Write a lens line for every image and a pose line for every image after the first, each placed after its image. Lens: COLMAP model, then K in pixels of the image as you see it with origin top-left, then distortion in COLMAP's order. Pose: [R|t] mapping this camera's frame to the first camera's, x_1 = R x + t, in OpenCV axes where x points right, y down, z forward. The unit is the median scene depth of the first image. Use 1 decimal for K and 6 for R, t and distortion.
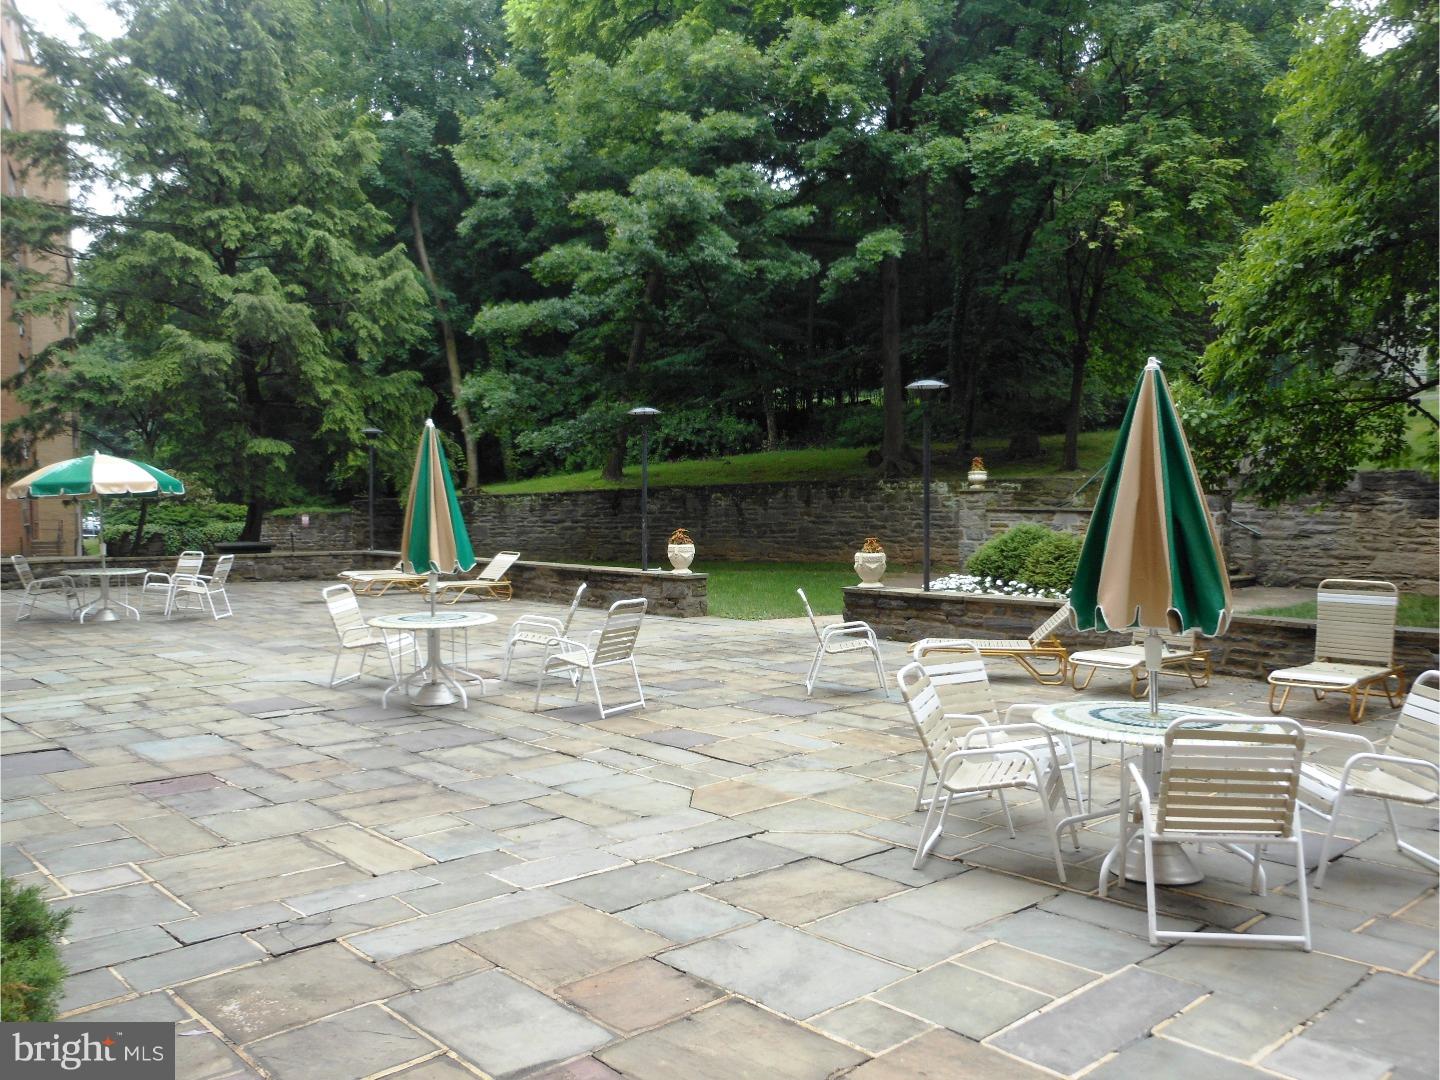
lens RADIAL K [[1156.9, 0, 717.4], [0, 1156.9, 578.3], [0, 0, 1]] dist [0.006676, 0.034600]
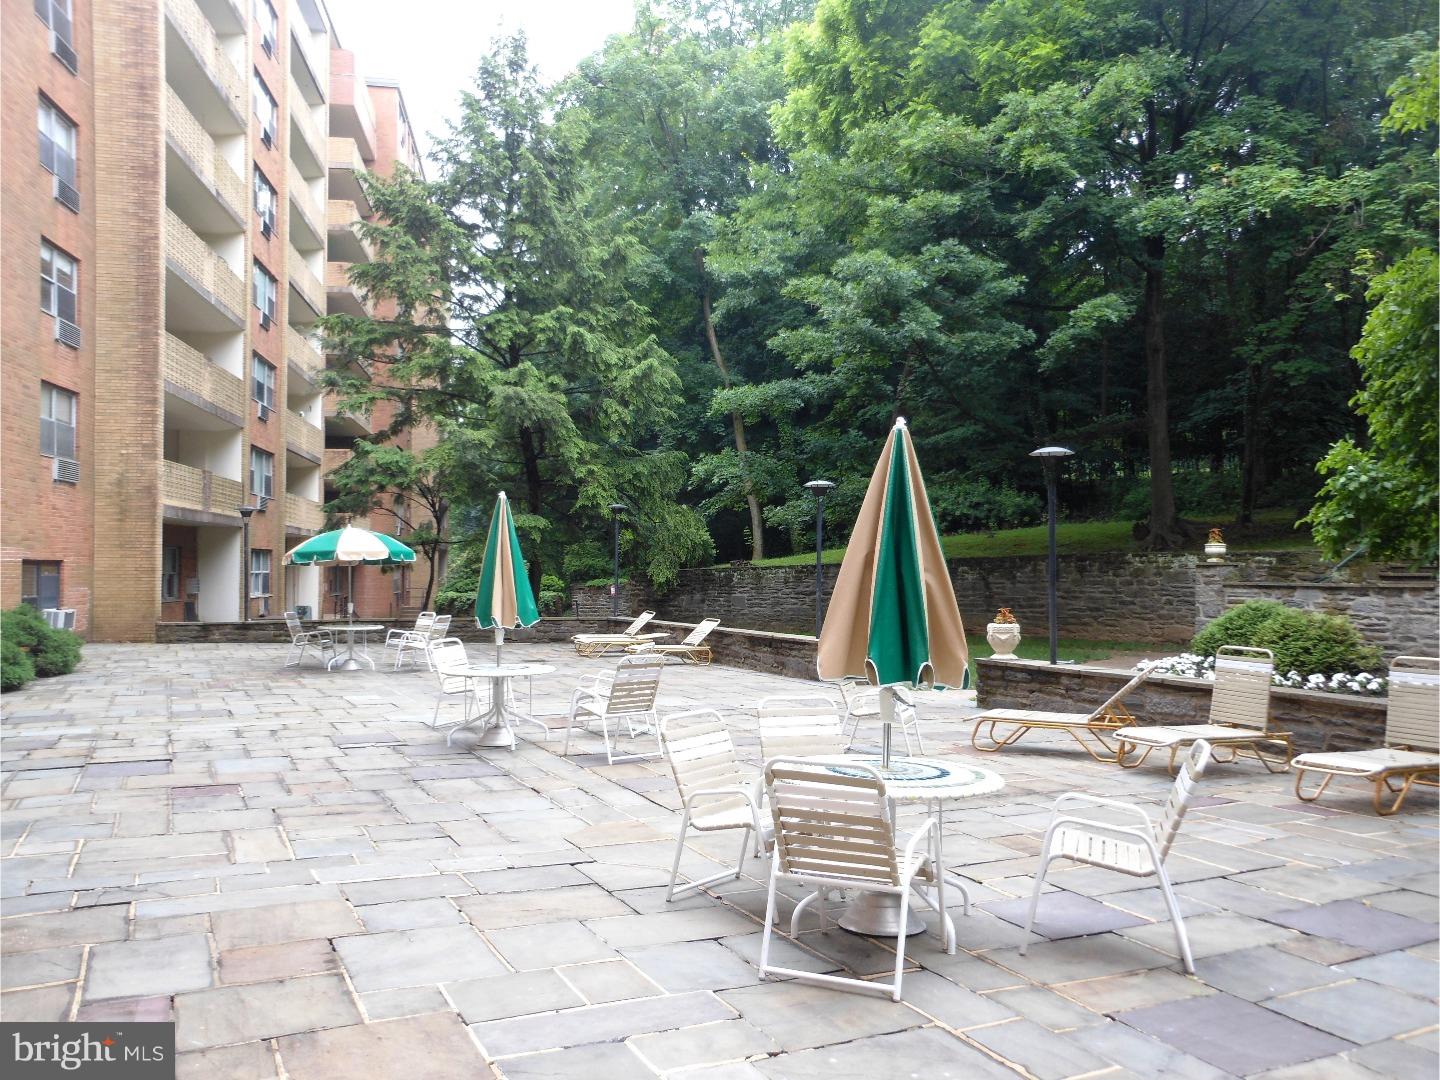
lens RADIAL K [[1156.9, 0, 717.4], [0, 1156.9, 578.3], [0, 0, 1]] dist [0.006676, 0.034600]
pose [[0.957040, 0.010023, -0.289784, 0.117196], [-0.029072, 0.997683, -0.061507, 0.004501], [0.288496, 0.067289, 0.955114, -0.003355]]
